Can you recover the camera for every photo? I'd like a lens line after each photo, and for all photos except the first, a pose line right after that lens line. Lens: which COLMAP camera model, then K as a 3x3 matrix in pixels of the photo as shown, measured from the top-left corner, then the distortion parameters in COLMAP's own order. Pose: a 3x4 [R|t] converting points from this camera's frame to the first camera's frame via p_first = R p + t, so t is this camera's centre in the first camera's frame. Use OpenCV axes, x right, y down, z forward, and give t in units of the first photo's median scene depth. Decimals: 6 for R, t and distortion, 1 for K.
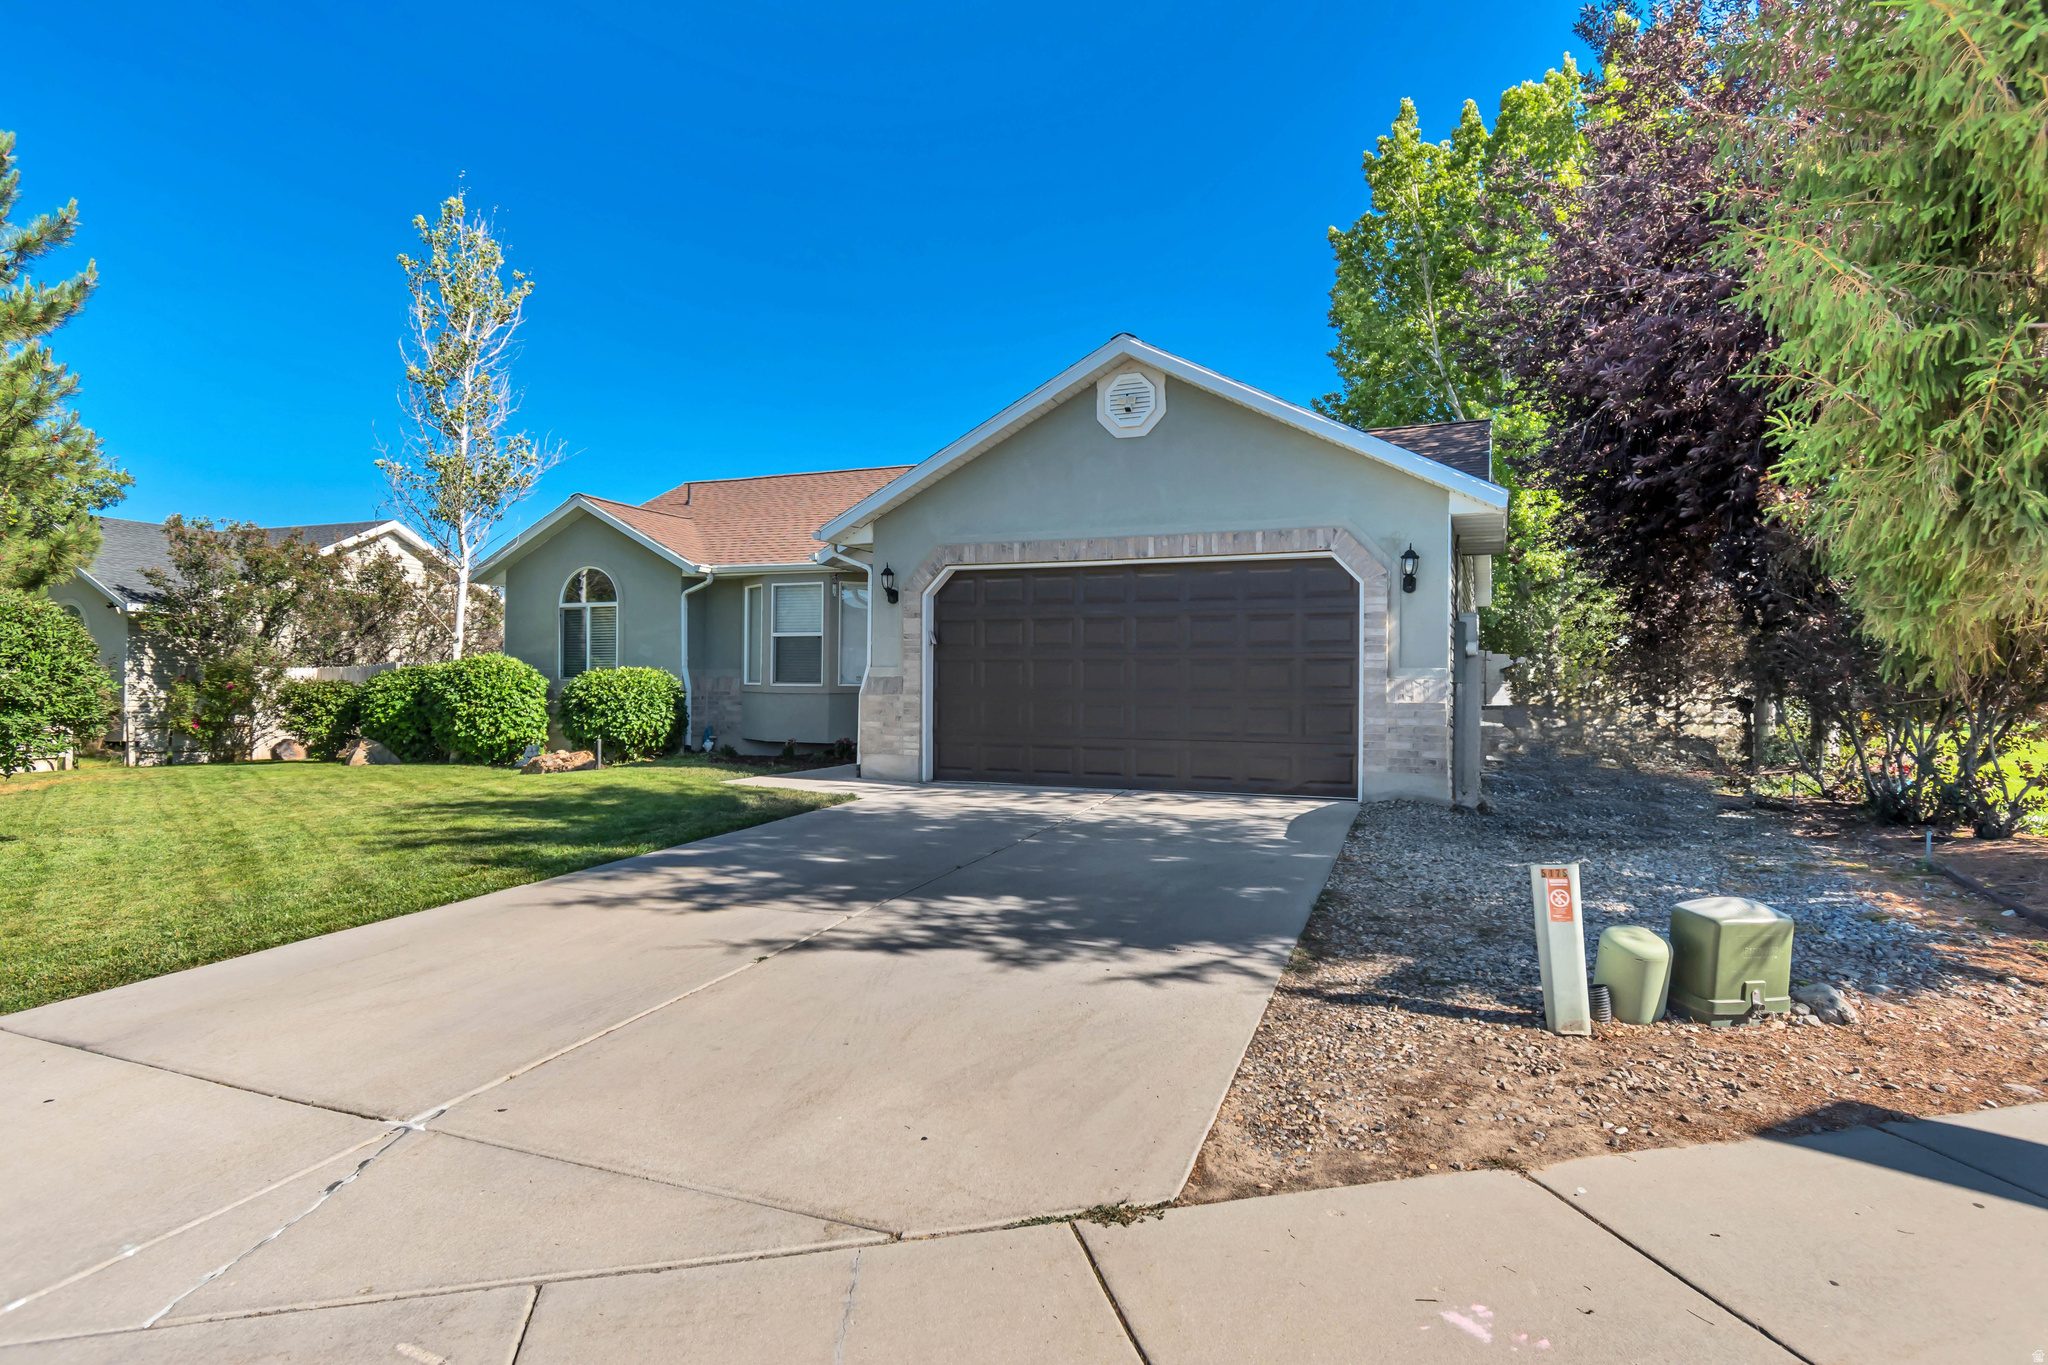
lens RADIAL K [[1121.8, 0, 1021.3], [0, 1121.8, 682.2], [0, 0, 1]] dist [0.003591, 0.000171]
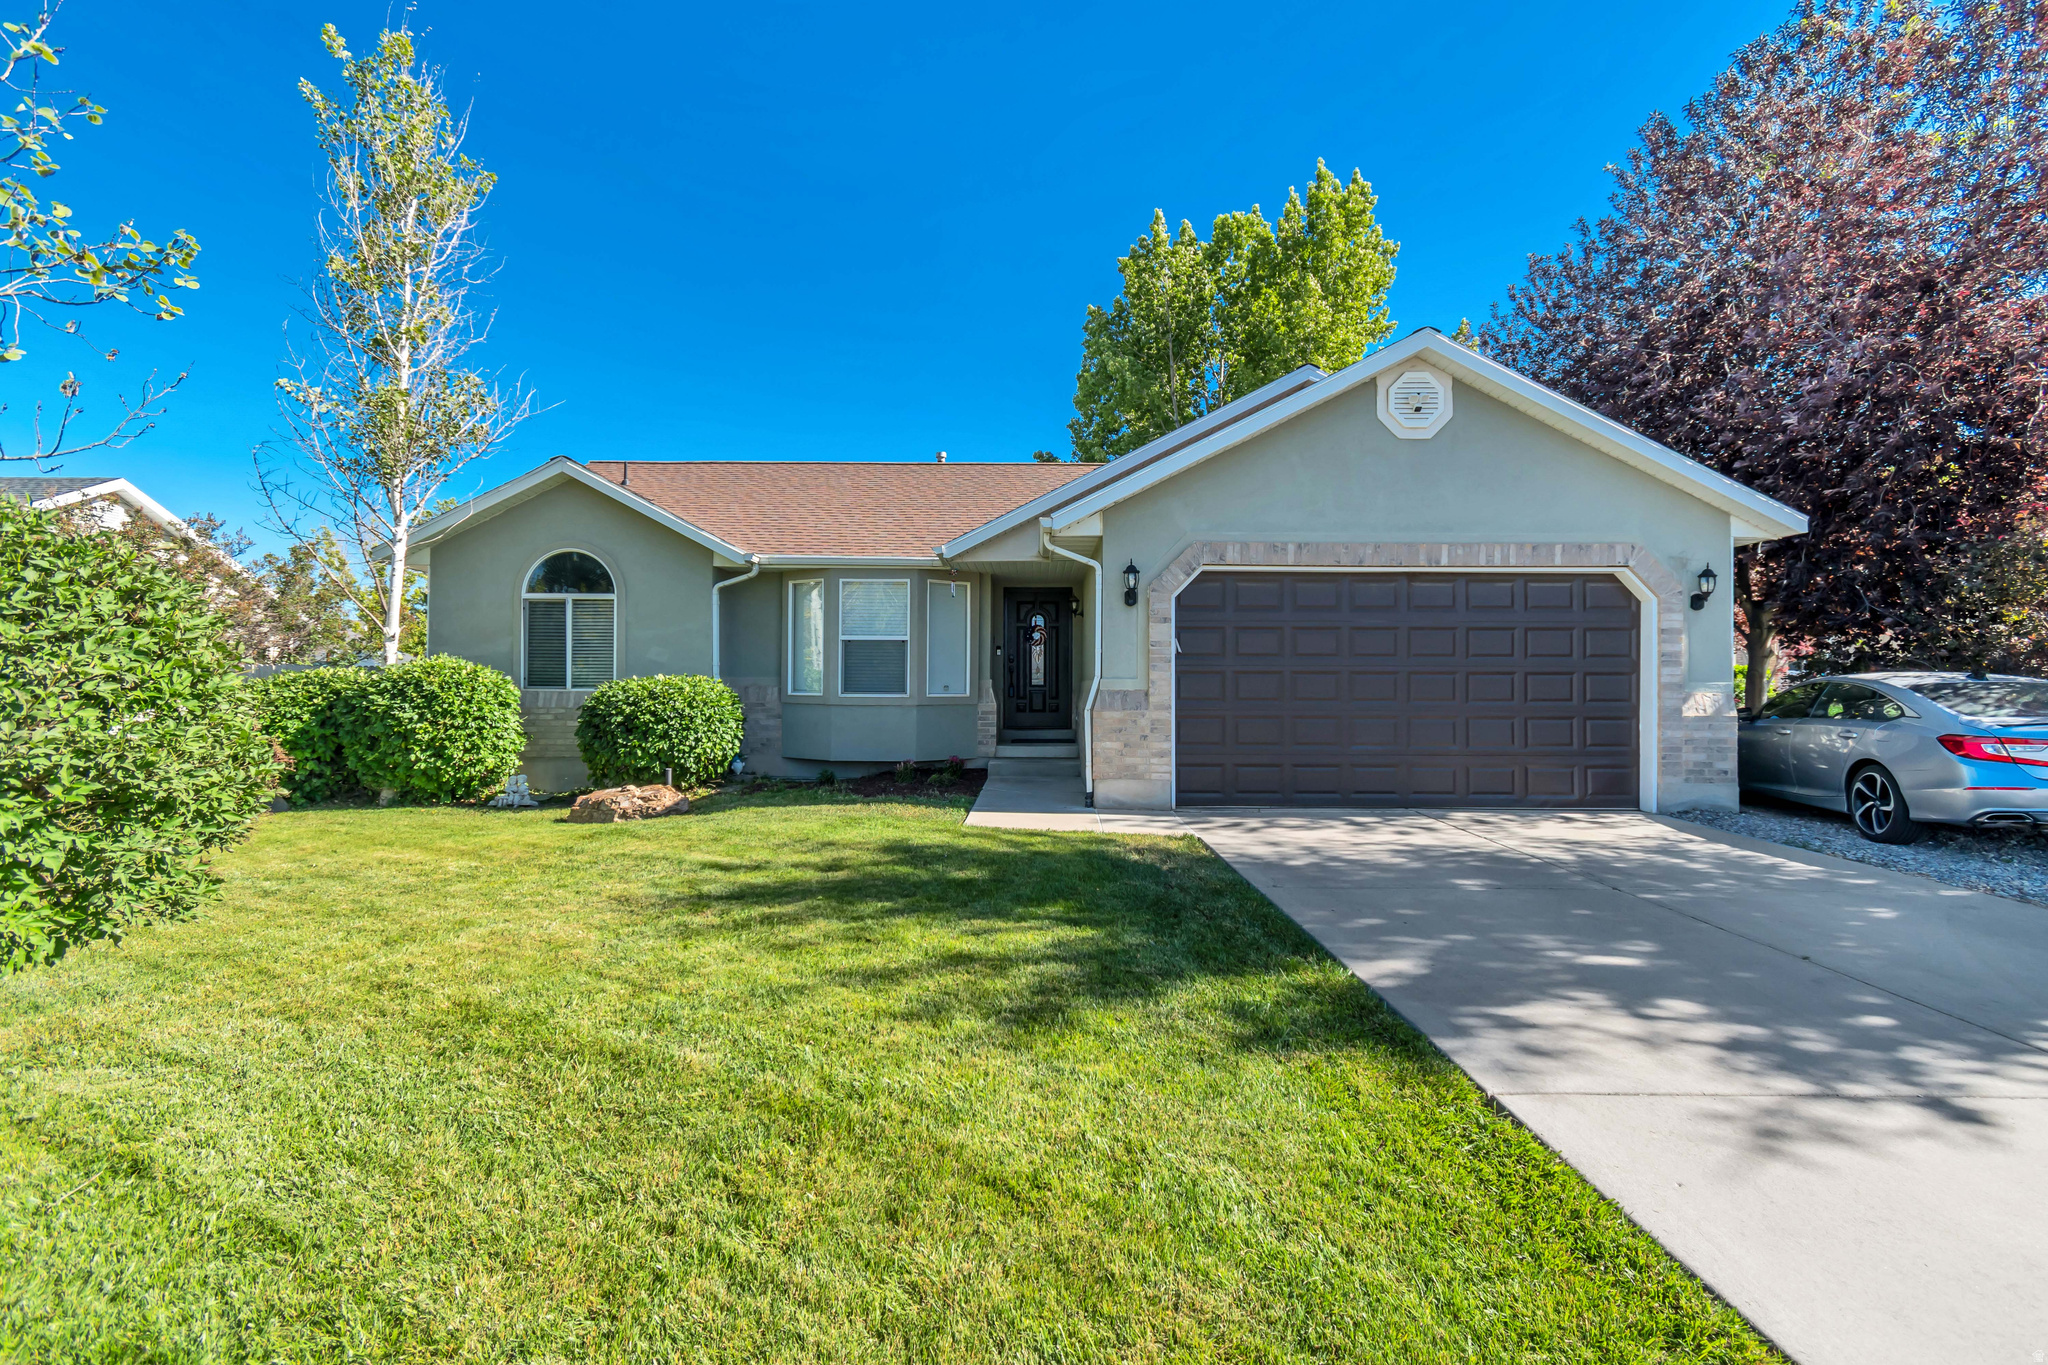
lens RADIAL K [[909.6, 0, 1029.4], [0, 909.6, 679.0], [0, 0, 1]] dist [0.003271, 0.000474]
pose [[0.924630, -0.000954, 0.380866, -0.460181], [0.000793, 1.000000, 0.000581, -0.013922], [-0.380866, -0.000235, 0.924630, 0.378568]]
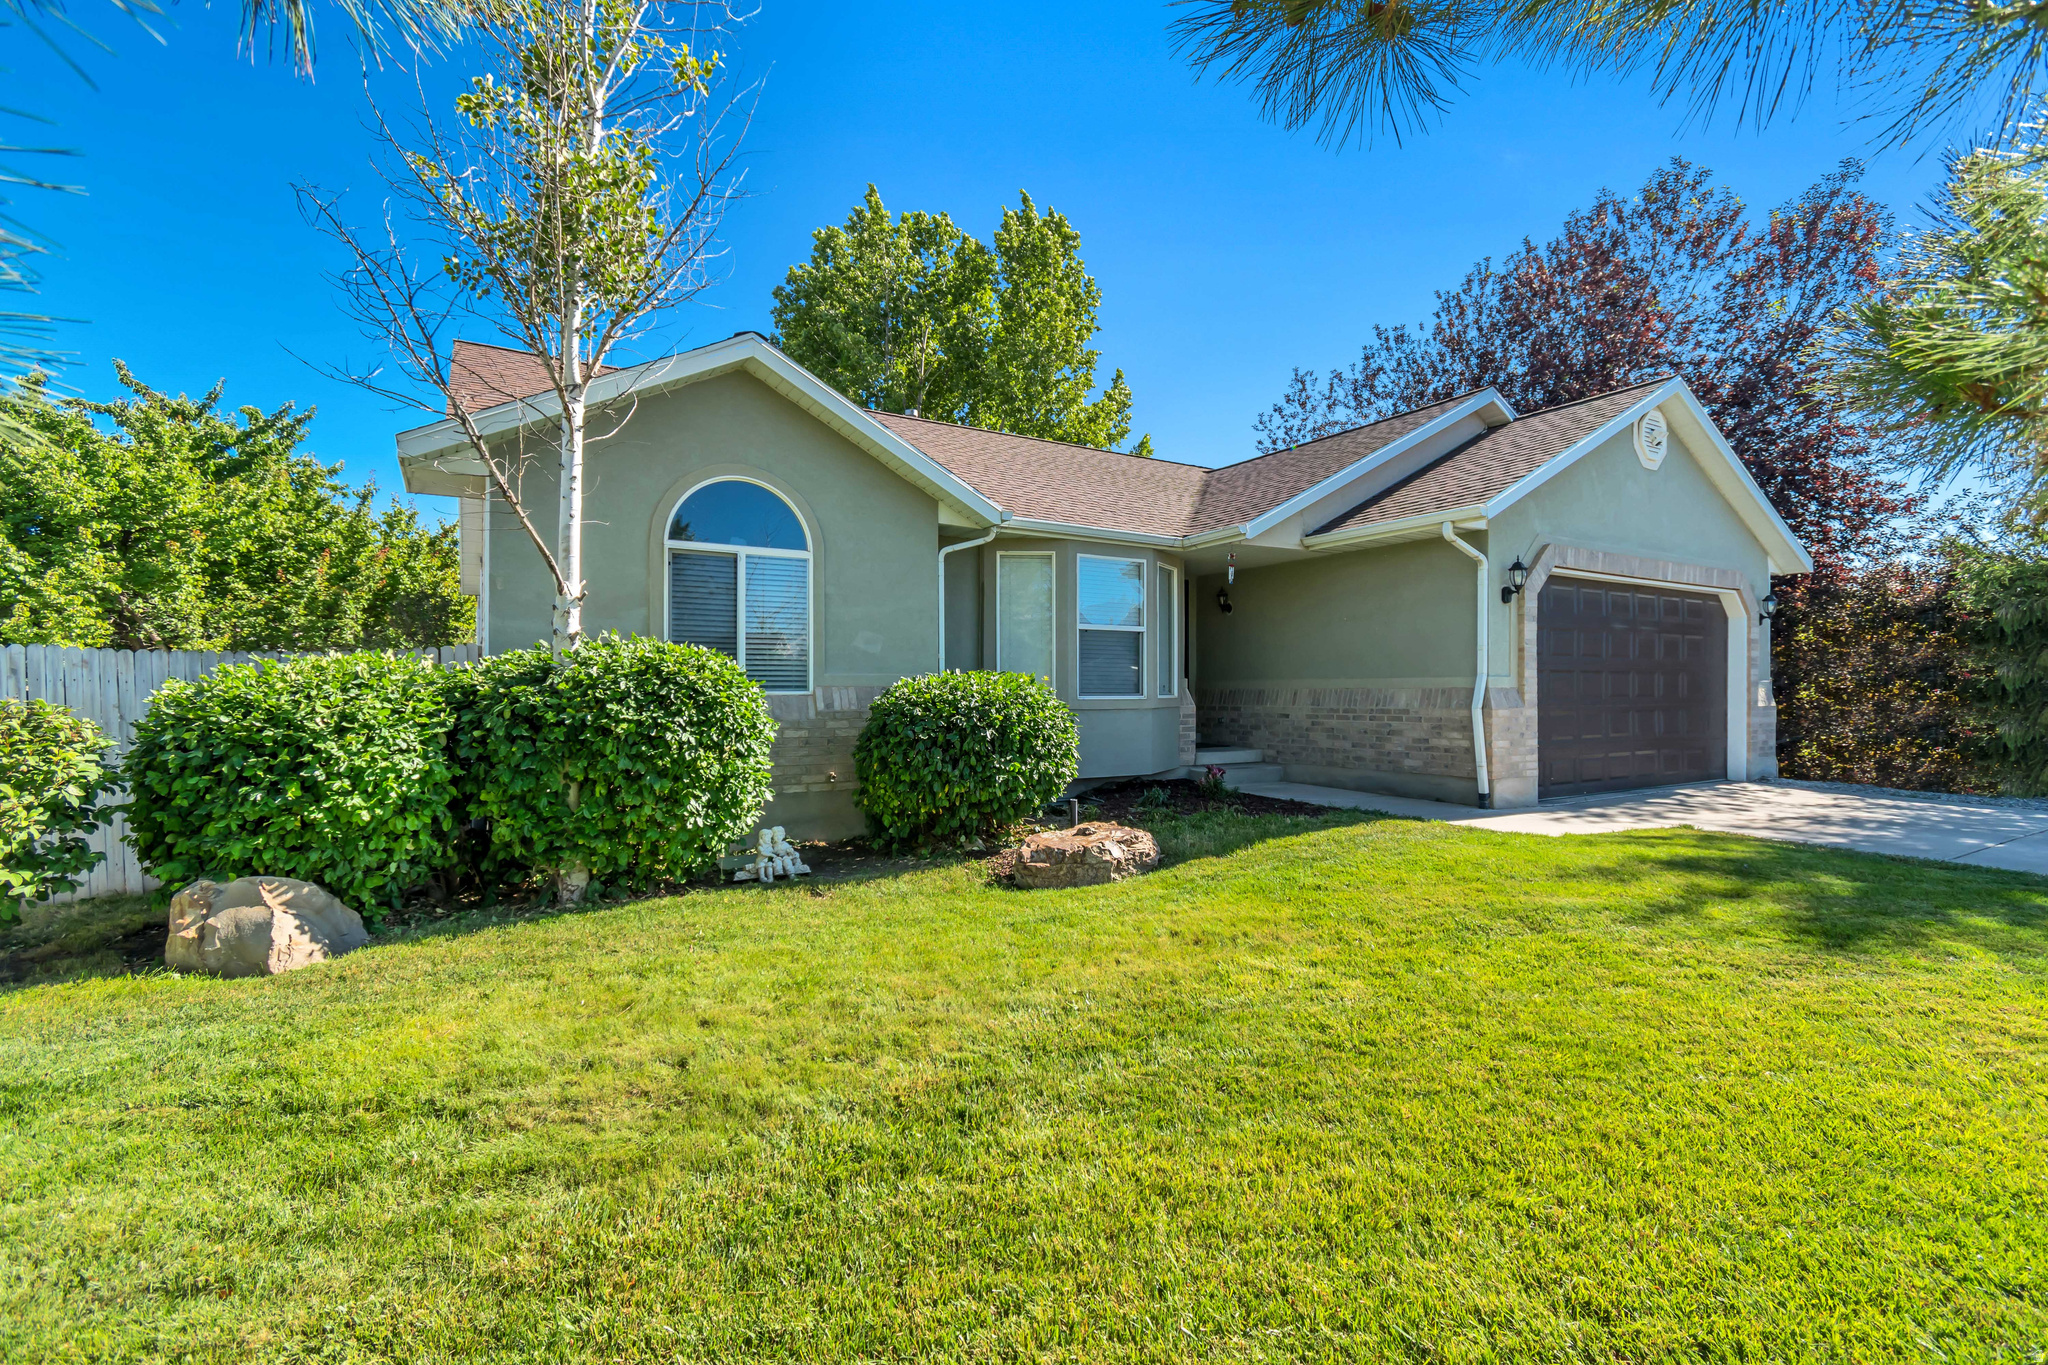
lens RADIAL K [[909.6, 0, 1019.2], [0, 909.6, 685.5], [0, 0, 1]] dist [0.003271, 0.000474]
pose [[0.581722, -0.002458, 0.813384, -0.917462], [0.003509, 0.999994, 0.000512, -0.007778], [-0.813380, 0.002557, 0.581727, 0.904594]]
